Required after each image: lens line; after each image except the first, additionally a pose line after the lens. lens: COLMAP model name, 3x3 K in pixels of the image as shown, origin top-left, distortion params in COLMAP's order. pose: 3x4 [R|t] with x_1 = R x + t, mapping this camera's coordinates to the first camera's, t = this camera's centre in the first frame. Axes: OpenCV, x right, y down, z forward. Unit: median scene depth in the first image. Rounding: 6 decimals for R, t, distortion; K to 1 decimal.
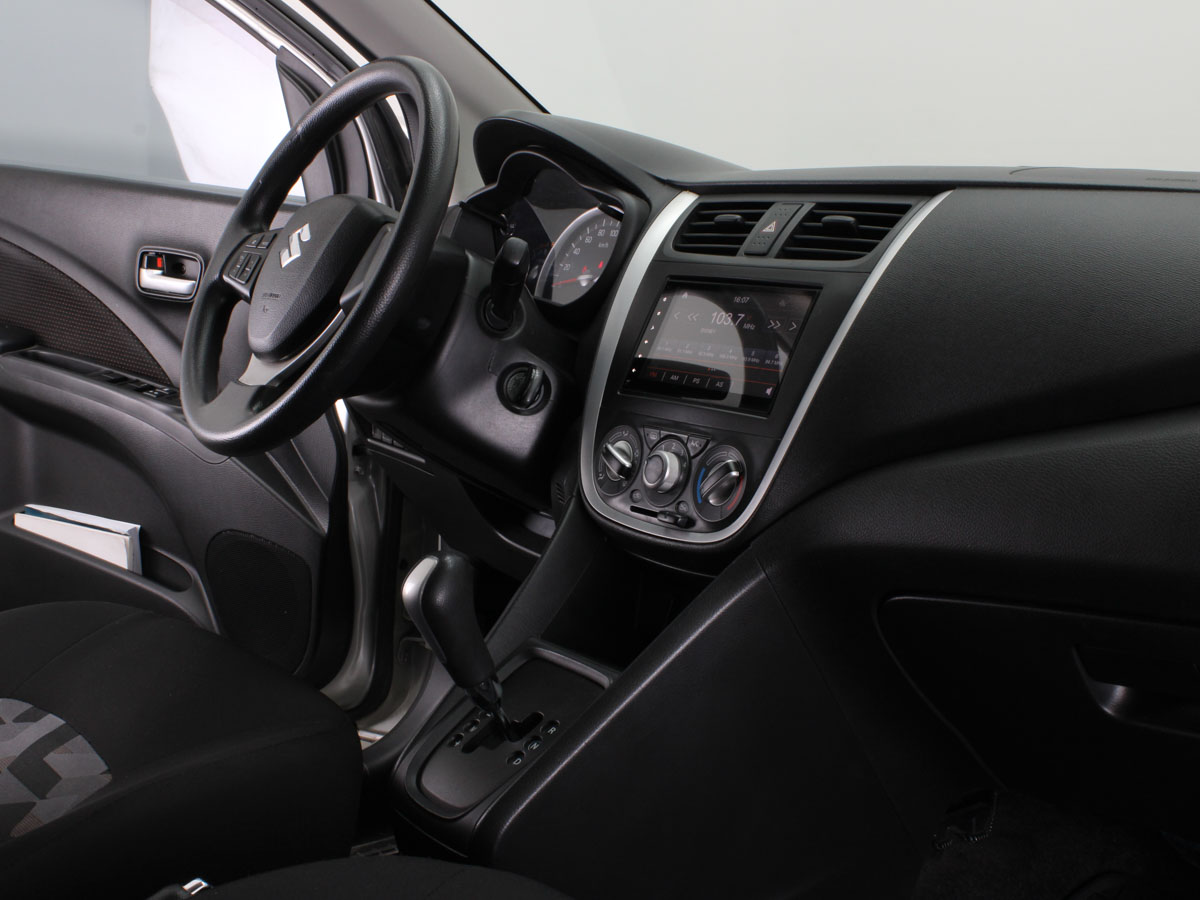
lens RADIAL K [[1600.5, 0, 577.6], [0, 1600.5, 421.9], [0, 0, 1]] dist [-0.100864, 0.000000]
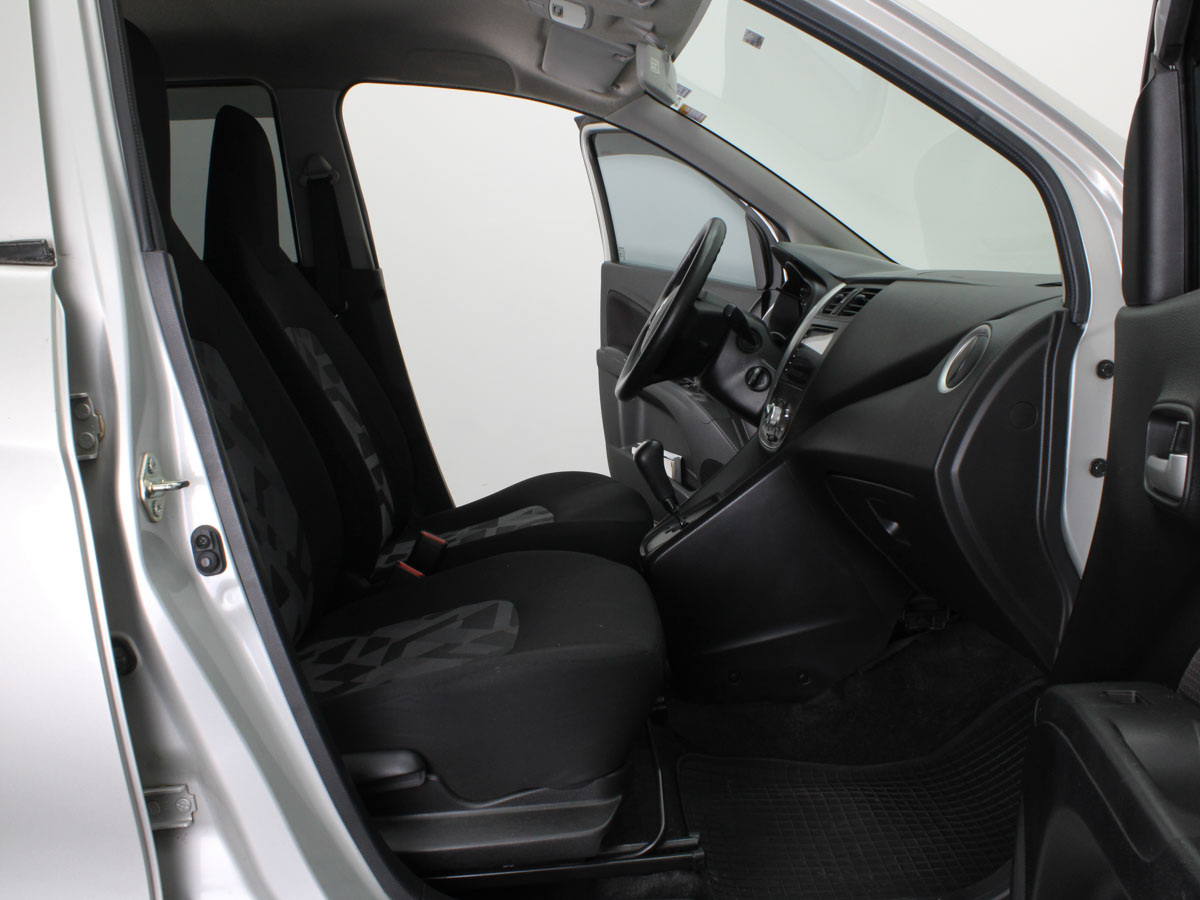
lens RADIAL K [[1160.2, 0, 593.5], [0, 1160.2, 440.7], [0, 0, 1]] dist [-0.138597, 0.000000]
pose [[0.833884, 0.076776, -0.546574, 0.601620], [-0.082886, 0.996467, 0.013517, 0.054984], [0.545681, 0.034032, 0.837302, -0.344513]]
